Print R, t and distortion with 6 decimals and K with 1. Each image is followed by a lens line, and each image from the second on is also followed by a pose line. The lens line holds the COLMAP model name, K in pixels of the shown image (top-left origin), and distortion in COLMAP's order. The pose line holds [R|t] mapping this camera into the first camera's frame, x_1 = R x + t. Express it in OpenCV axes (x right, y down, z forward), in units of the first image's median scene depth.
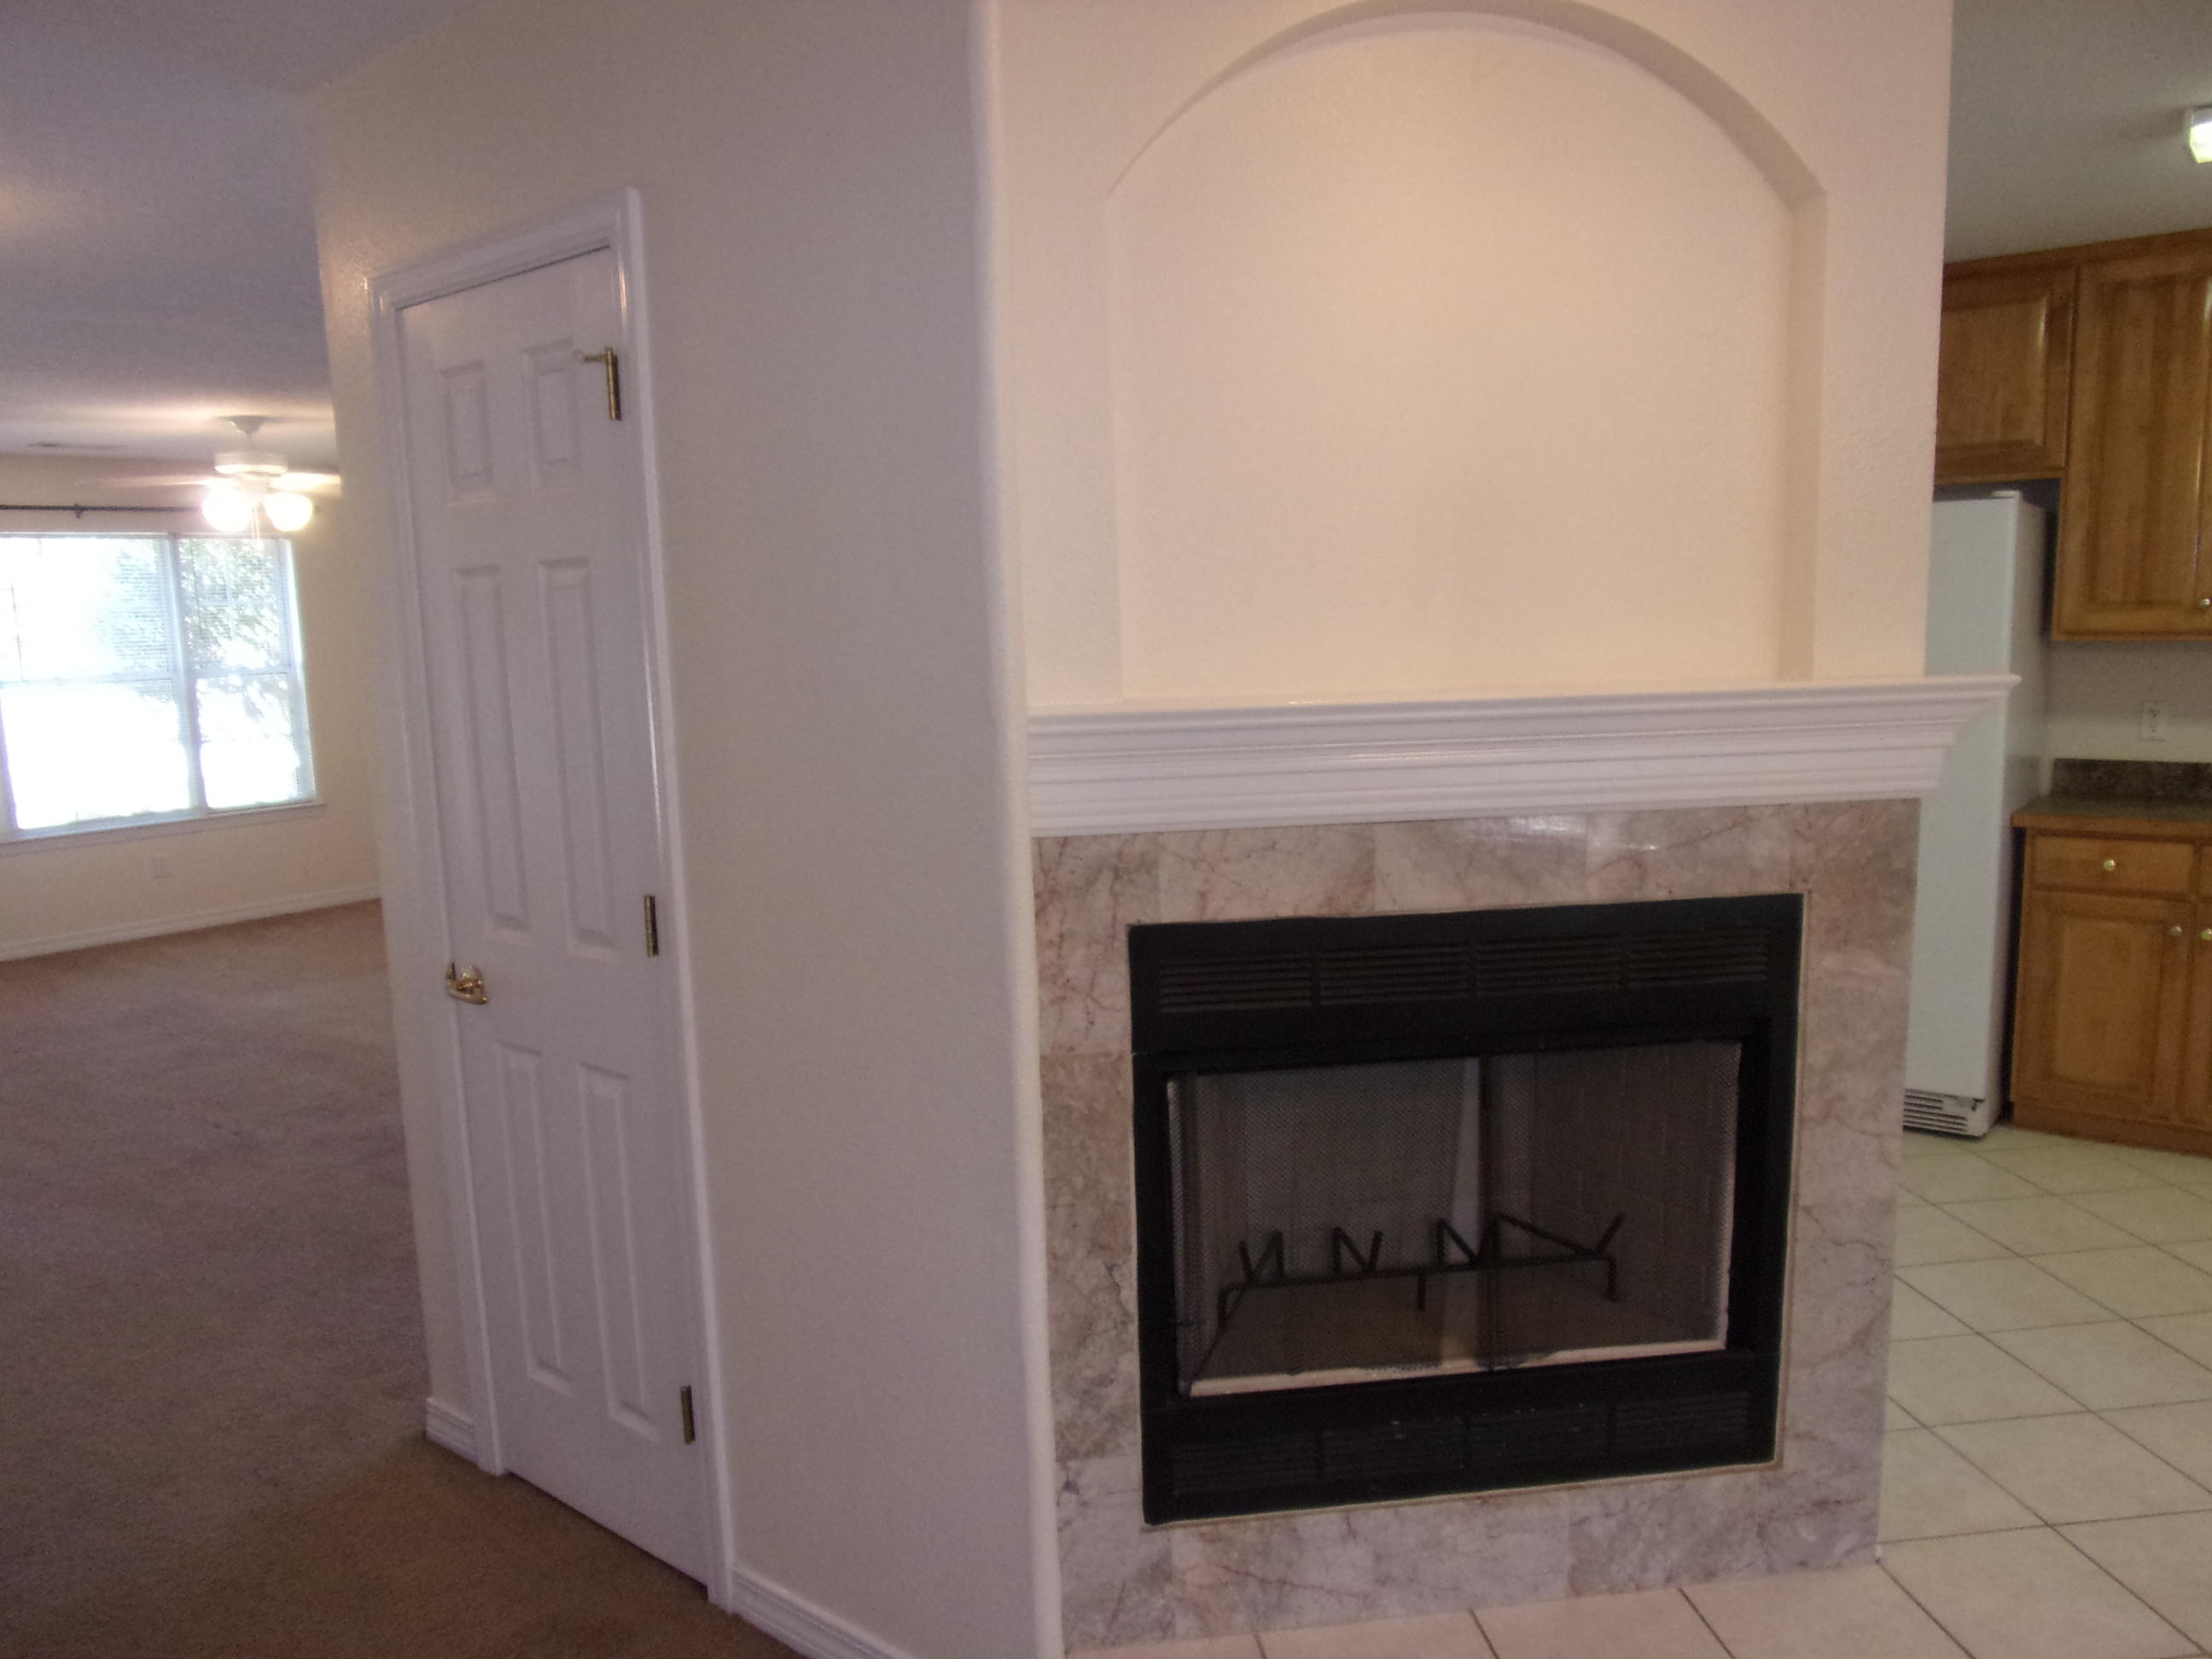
lens RADIAL K [[1584.0, 0, 1121.2], [0, 1584.0, 840.0], [0, 0, 1]] dist [-0.037707, 0.000085]
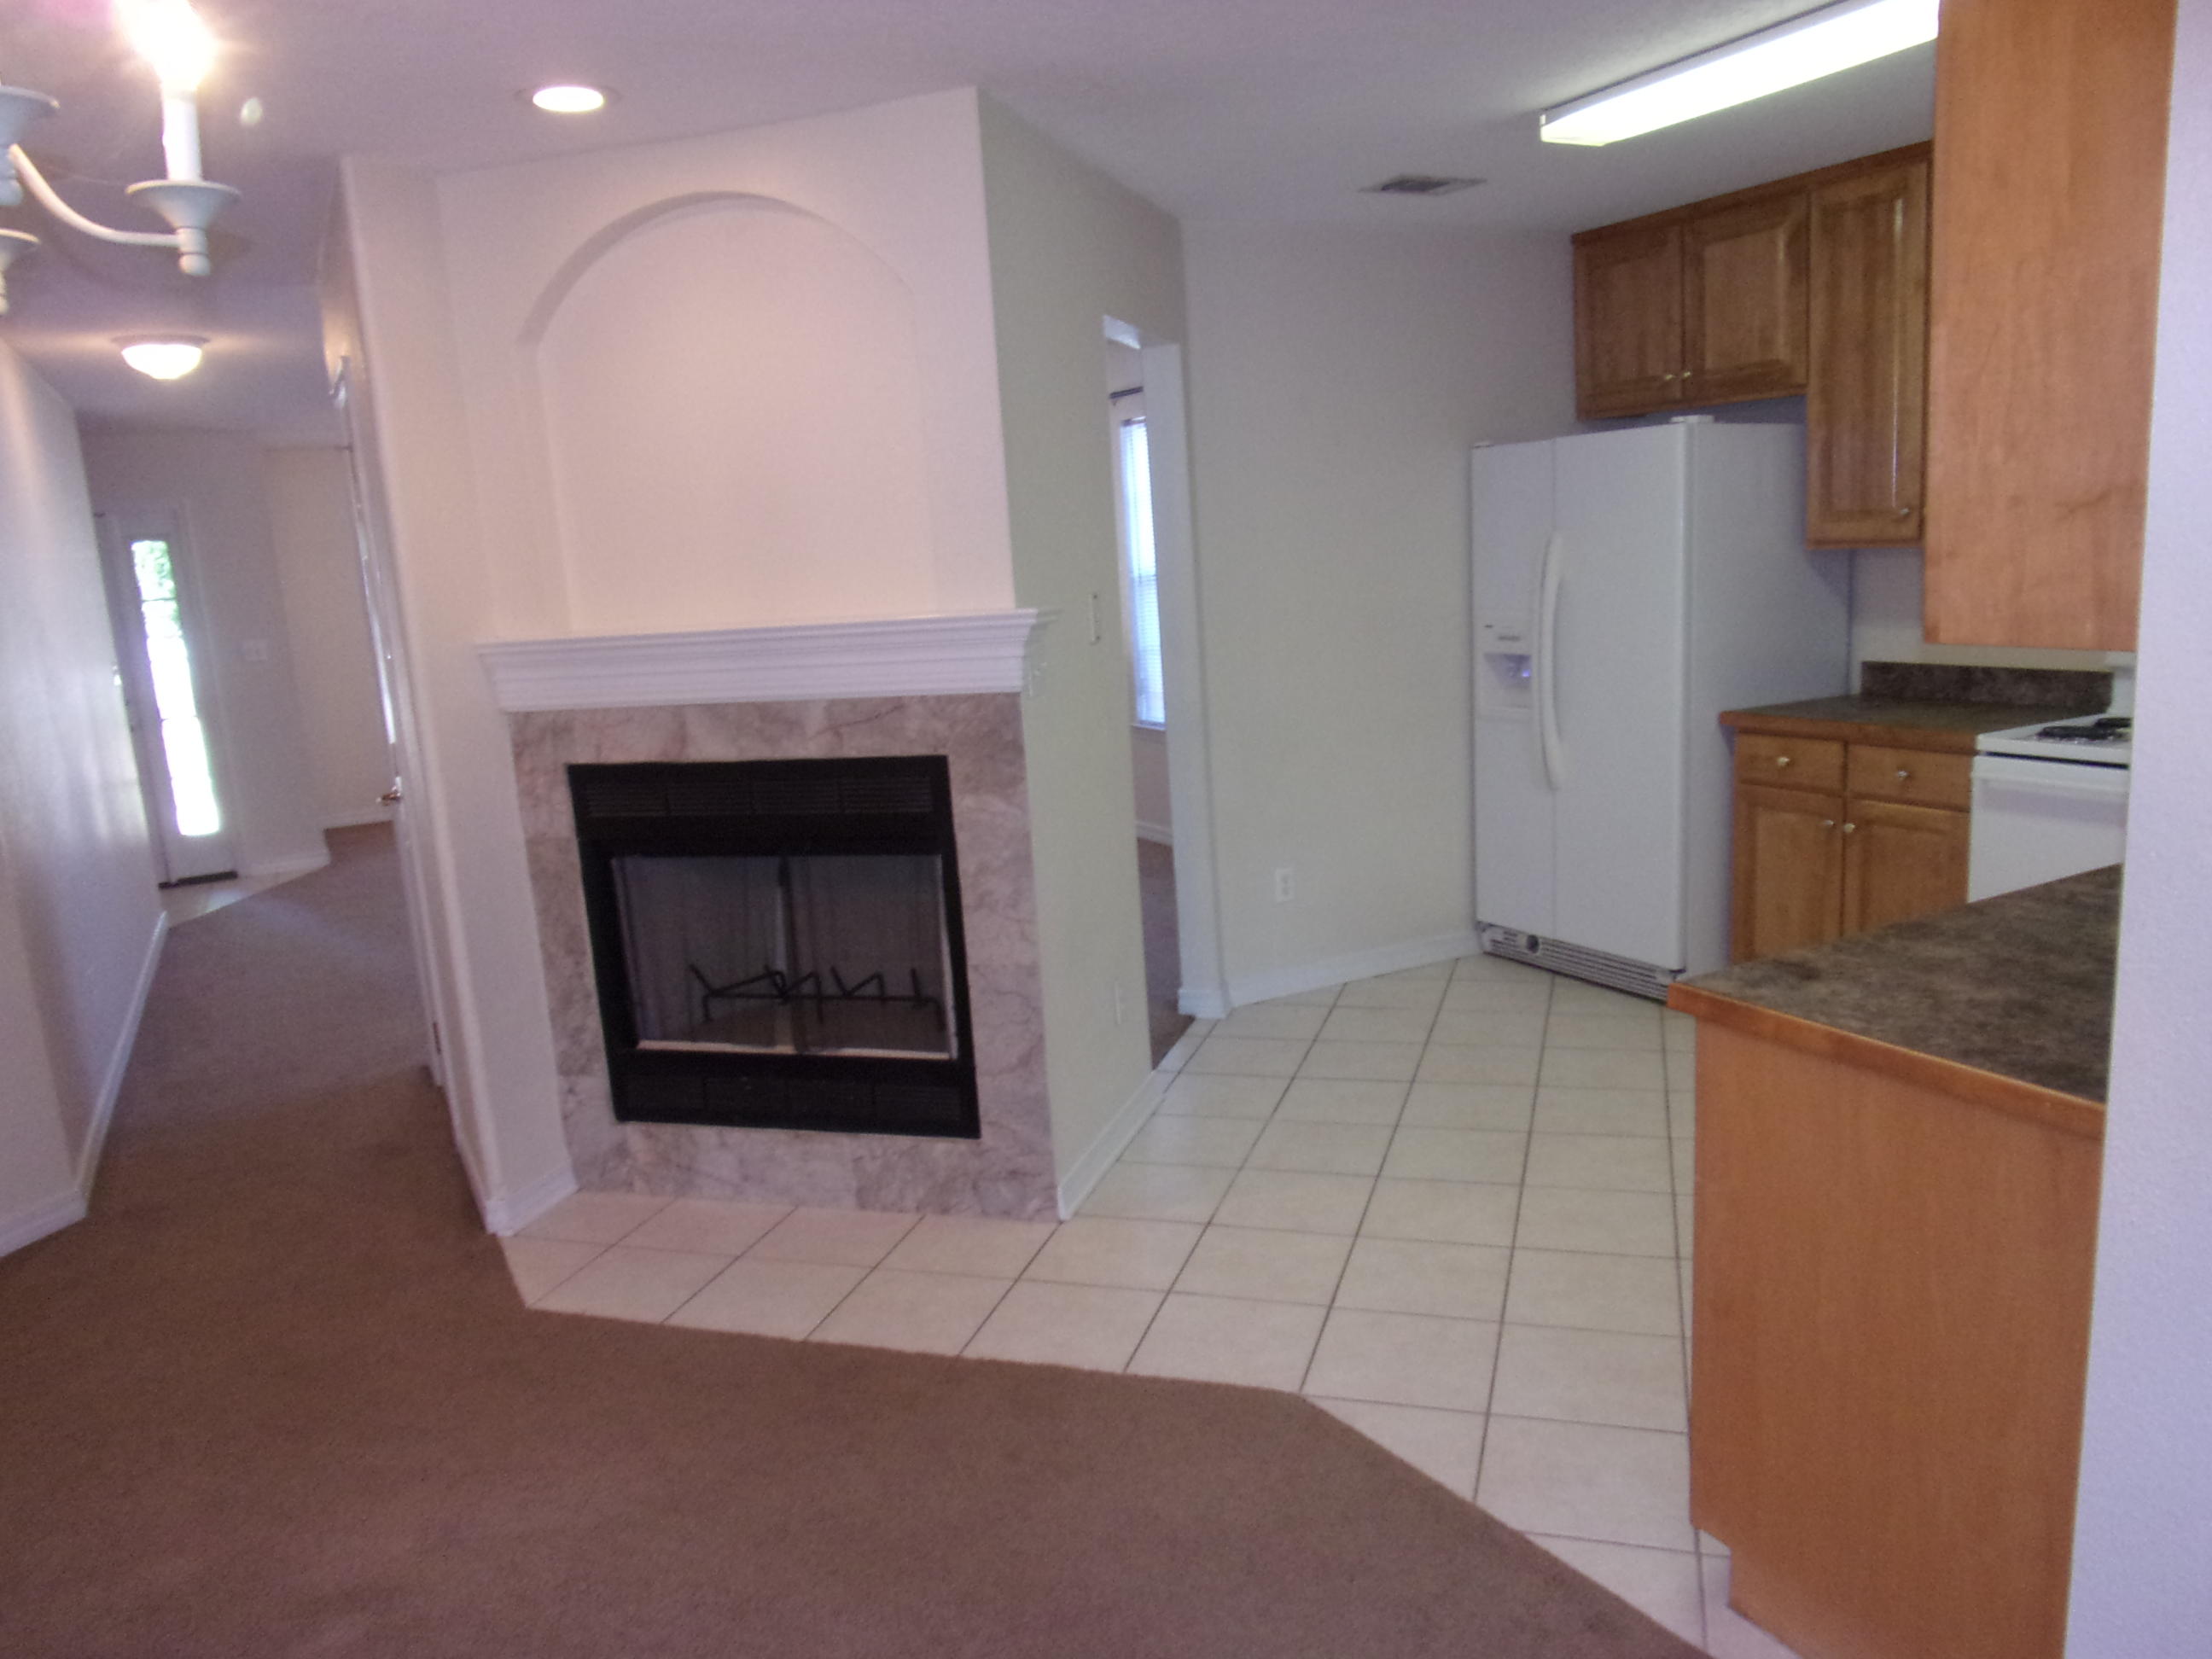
lens RADIAL K [[1584.0, 0, 1107.2], [0, 1584.0, 829.3], [0, 0, 1]] dist [-0.037707, 0.000085]
pose [[0.918410, 0.038507, -0.393752, 1.119820], [-0.016655, 0.998133, 0.058767, 0.012483], [0.395280, -0.047415, 0.917336, -0.321661]]
